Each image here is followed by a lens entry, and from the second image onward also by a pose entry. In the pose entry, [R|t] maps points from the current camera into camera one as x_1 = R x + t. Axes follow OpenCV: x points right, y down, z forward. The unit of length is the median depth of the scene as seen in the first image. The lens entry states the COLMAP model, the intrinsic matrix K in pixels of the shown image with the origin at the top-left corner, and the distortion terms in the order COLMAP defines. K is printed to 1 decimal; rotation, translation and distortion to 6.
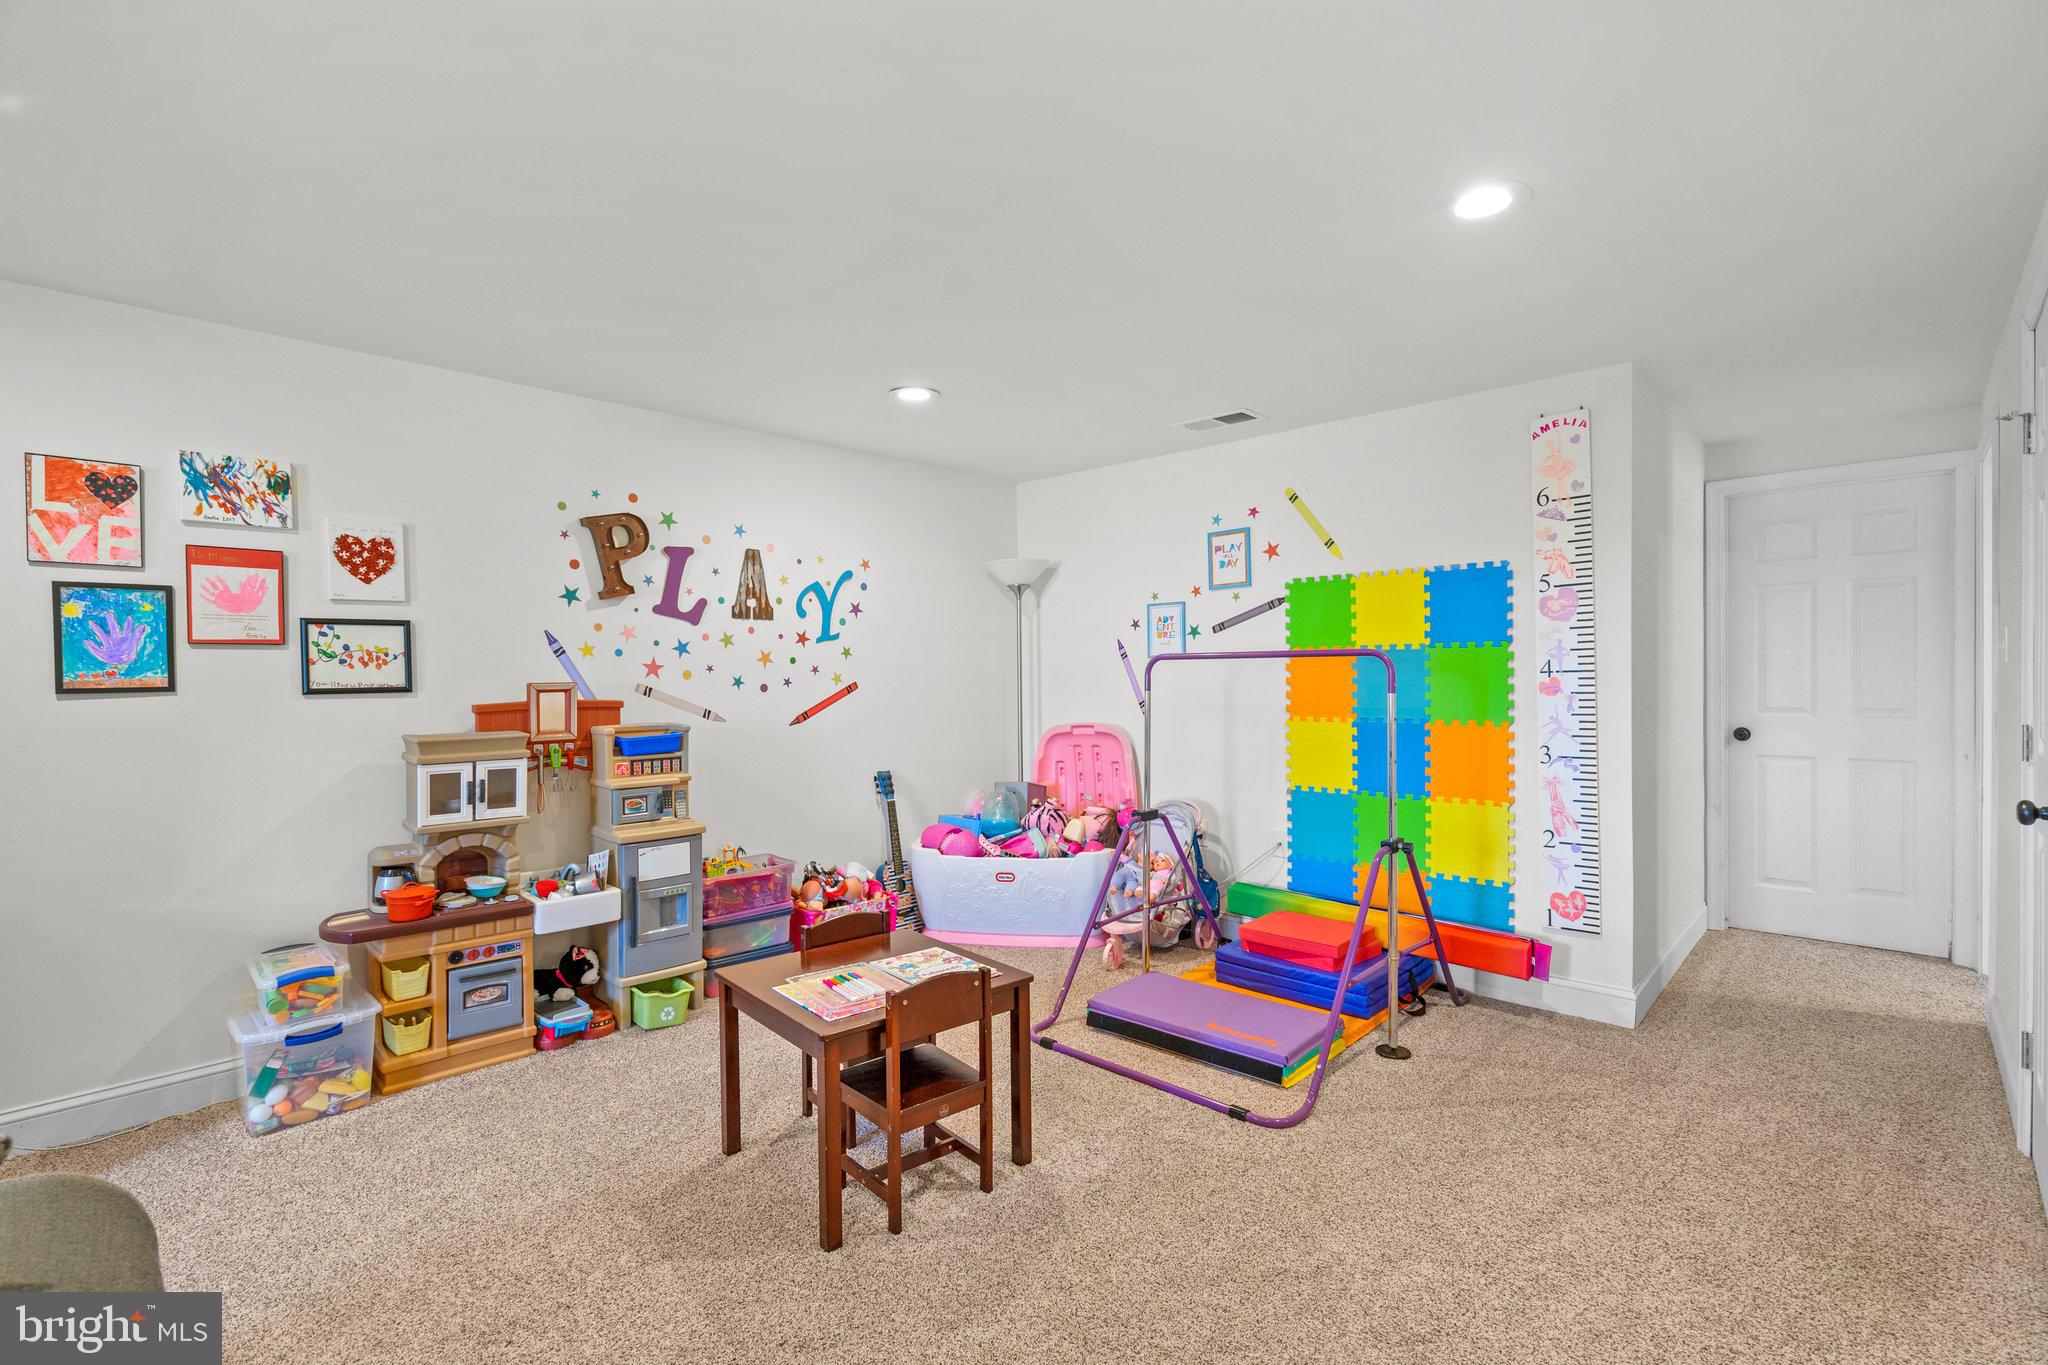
lens RADIAL K [[920.6, 0, 1024.9], [0, 920.6, 680.3], [0, 0, 1]] dist [-0.004742, 0.001551]
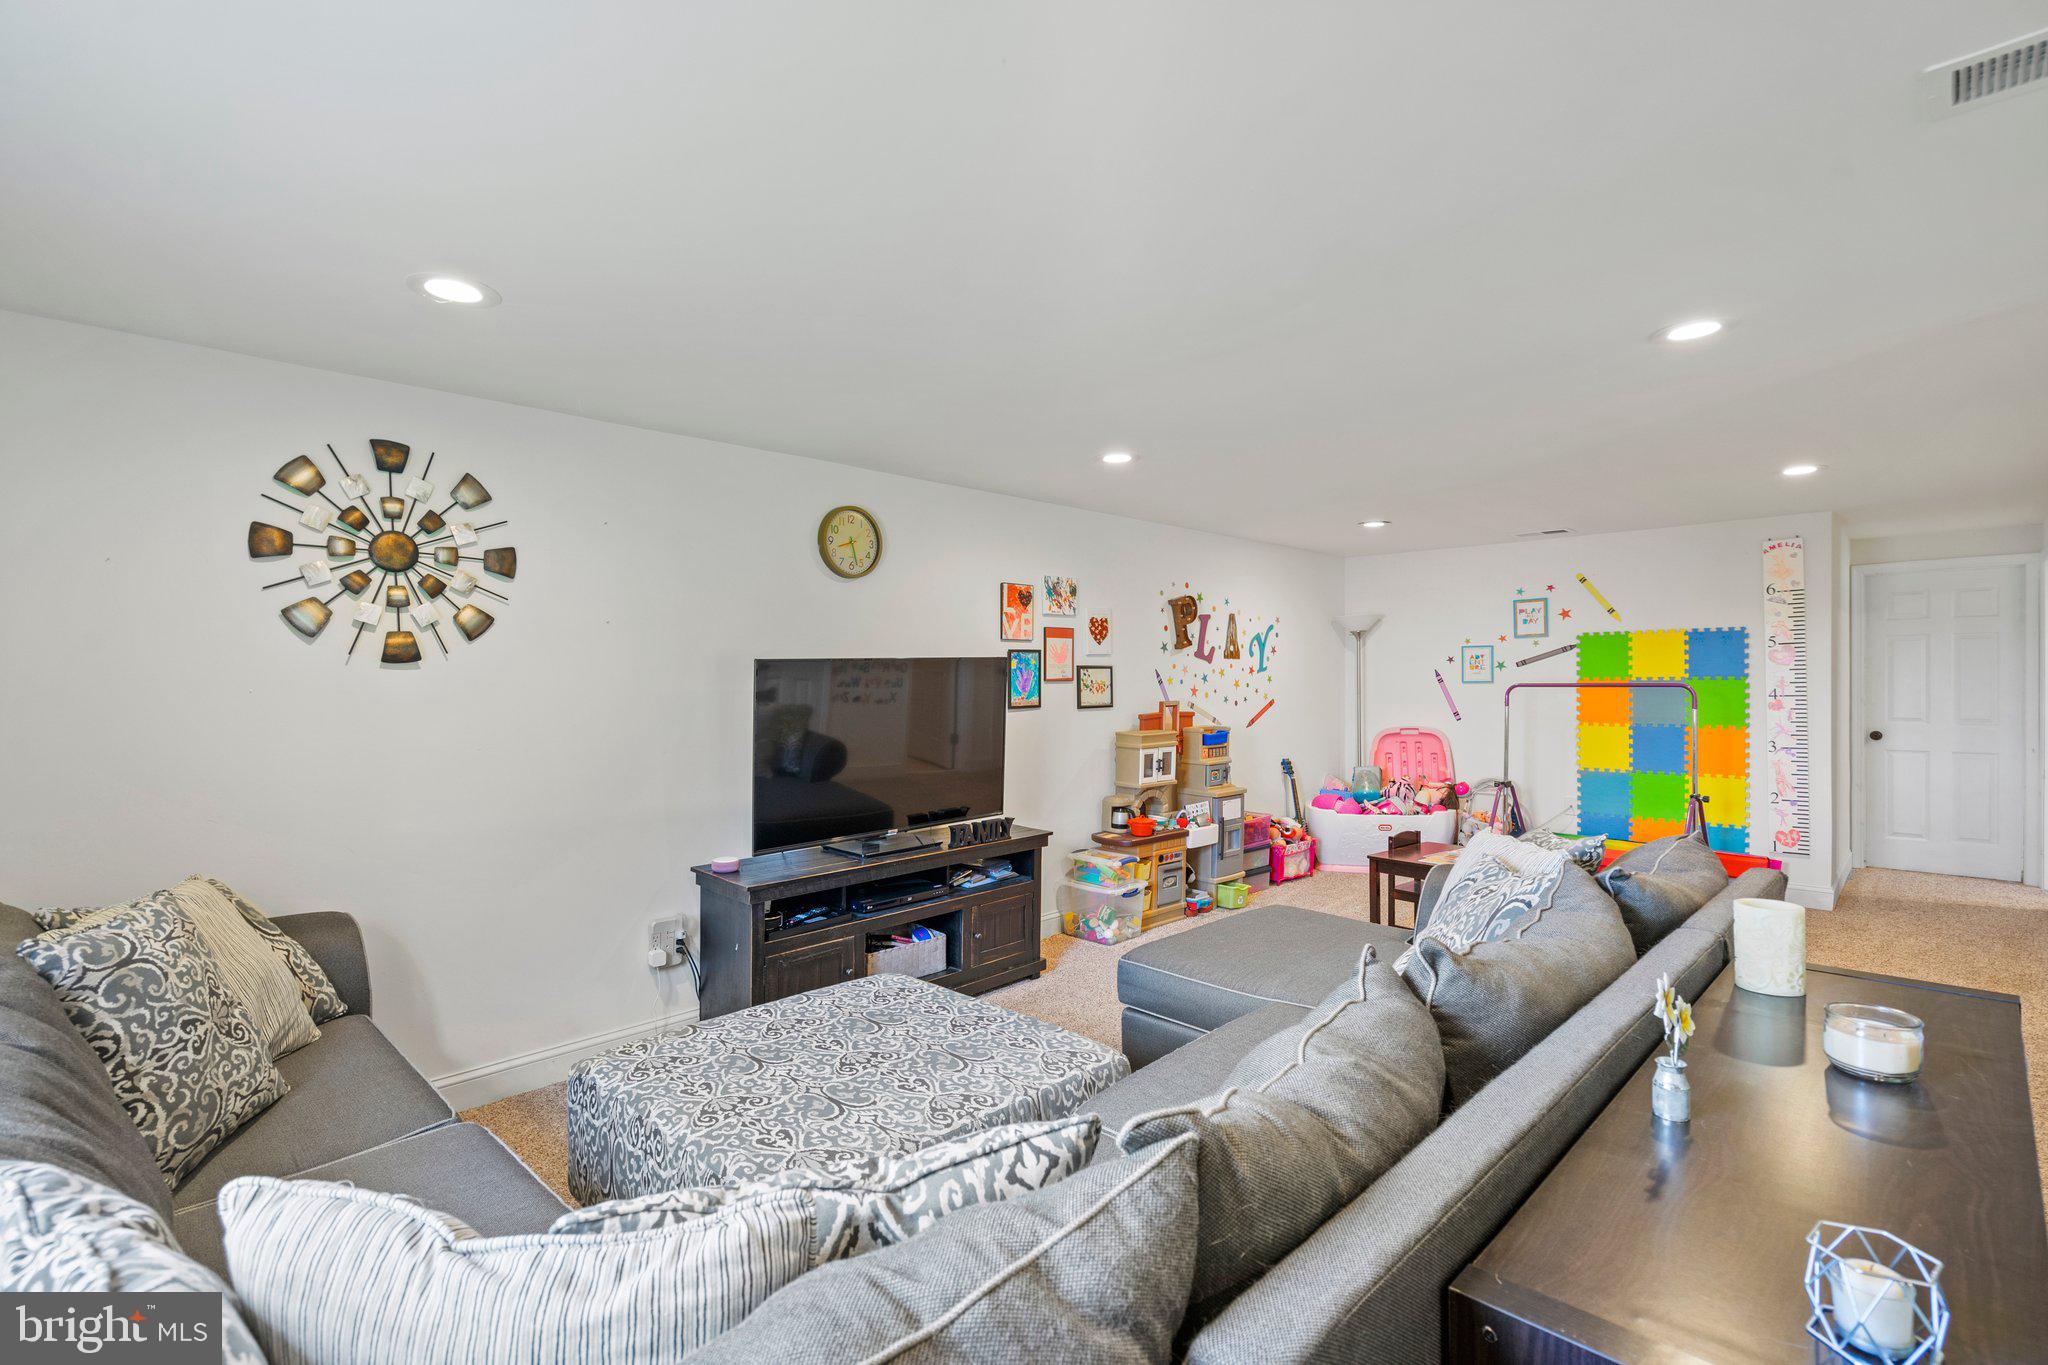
lens RADIAL K [[920.6, 0, 1025.3], [0, 920.6, 682.1], [0, 0, 1]] dist [-0.004742, 0.001551]
pose [[0.999773, 0.002244, -0.021167, -0.686834], [-0.002318, 0.999991, -0.003458, -0.023749], [0.021159, 0.003506, 0.999770, -0.624942]]
